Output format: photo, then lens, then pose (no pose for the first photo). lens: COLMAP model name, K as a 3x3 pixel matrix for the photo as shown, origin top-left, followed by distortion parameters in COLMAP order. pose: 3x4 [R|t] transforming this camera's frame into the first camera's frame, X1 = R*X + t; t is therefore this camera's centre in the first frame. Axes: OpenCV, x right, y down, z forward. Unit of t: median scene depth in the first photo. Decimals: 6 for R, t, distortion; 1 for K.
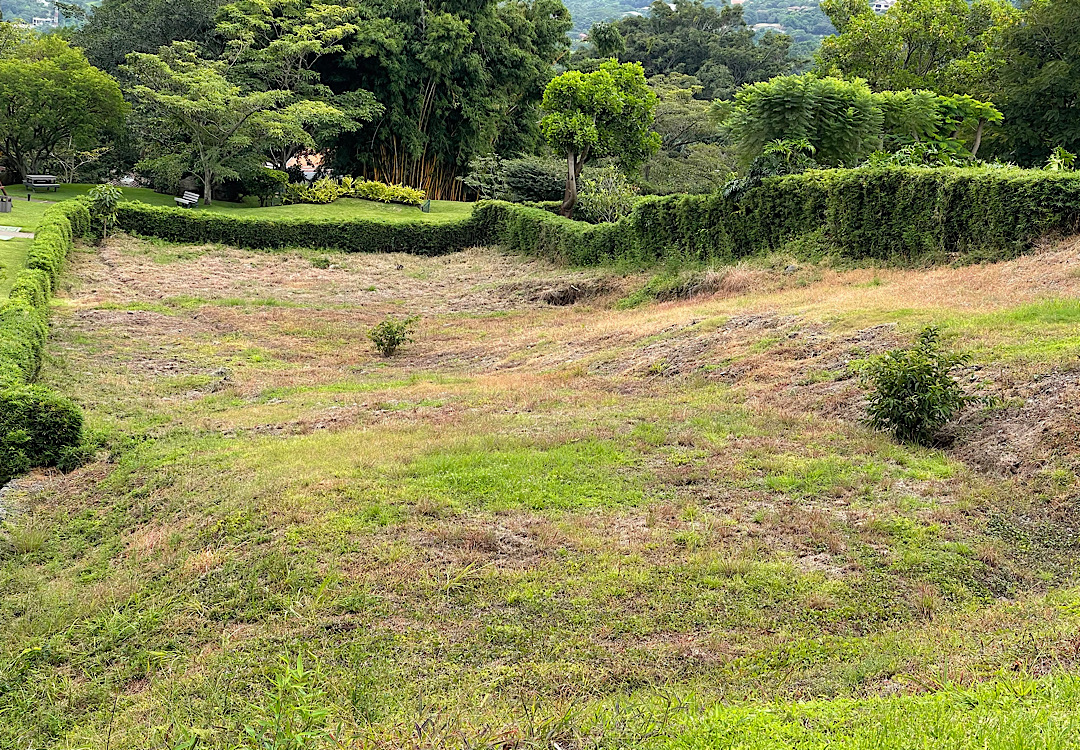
lens RADIAL K [[1990.9, 0, 560.6], [0, 1990.9, 368.9], [0, 0, 1]] dist [0.198597, 0.275443]
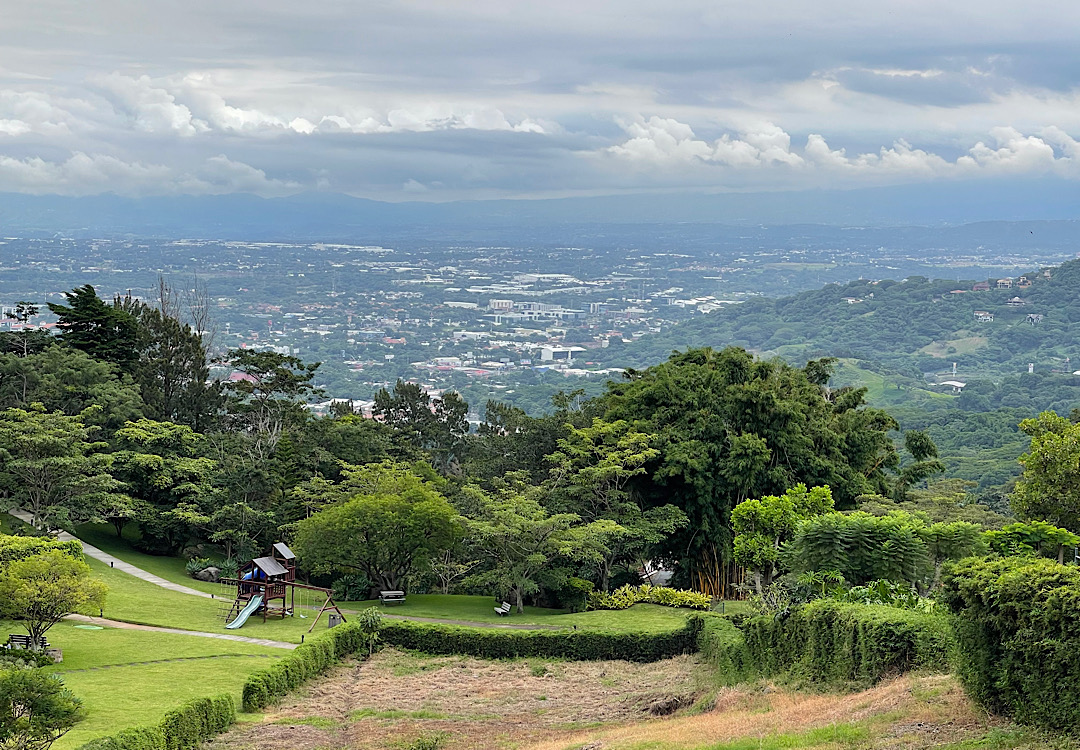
lens RADIAL K [[1990.9, 0, 560.6], [0, 1990.9, 368.9], [0, 0, 1]] dist [0.198597, 0.275443]
pose [[0.950297, -0.054874, -0.306471, 0.200296], [-0.001277, 0.983650, -0.180085, -0.013358], [0.311343, 0.171525, 0.934690, -0.082527]]
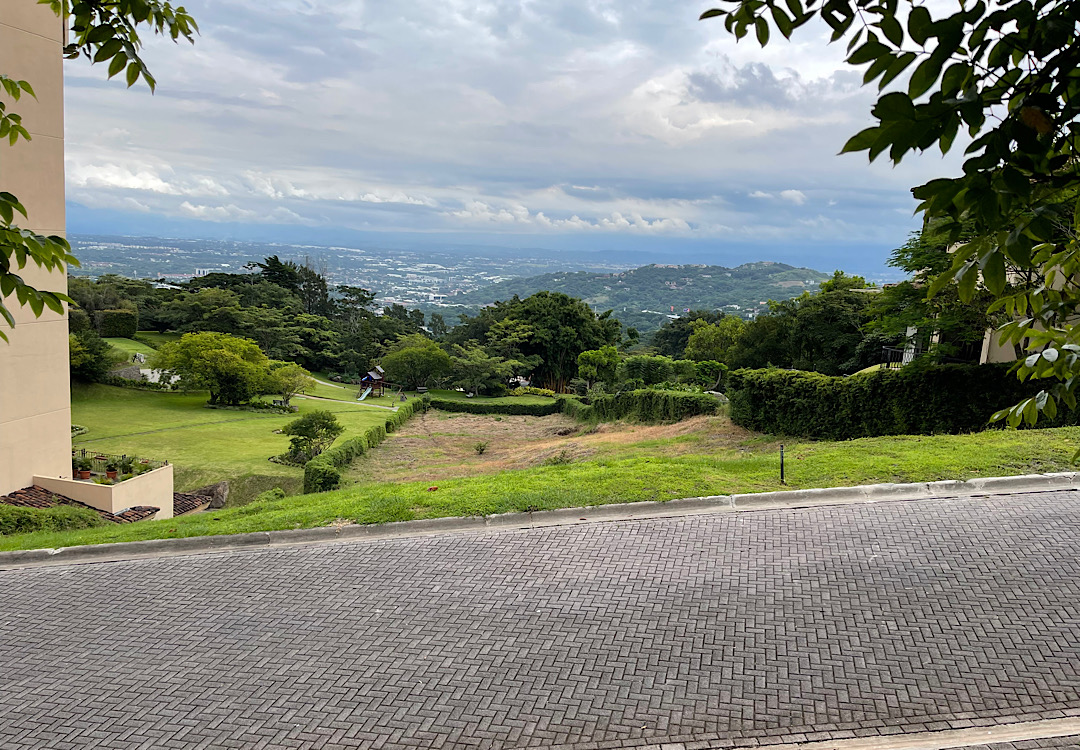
lens RADIAL K [[808.2, 0, 540.0], [0, 808.2, 375.0], [0, 0, 1]] dist [0.146062, -0.314666]
pose [[0.982660, -0.008629, -0.185217, 0.118012], [-0.009354, 0.995338, -0.095994, -0.004897], [0.185182, 0.096062, 0.977998, -0.088139]]
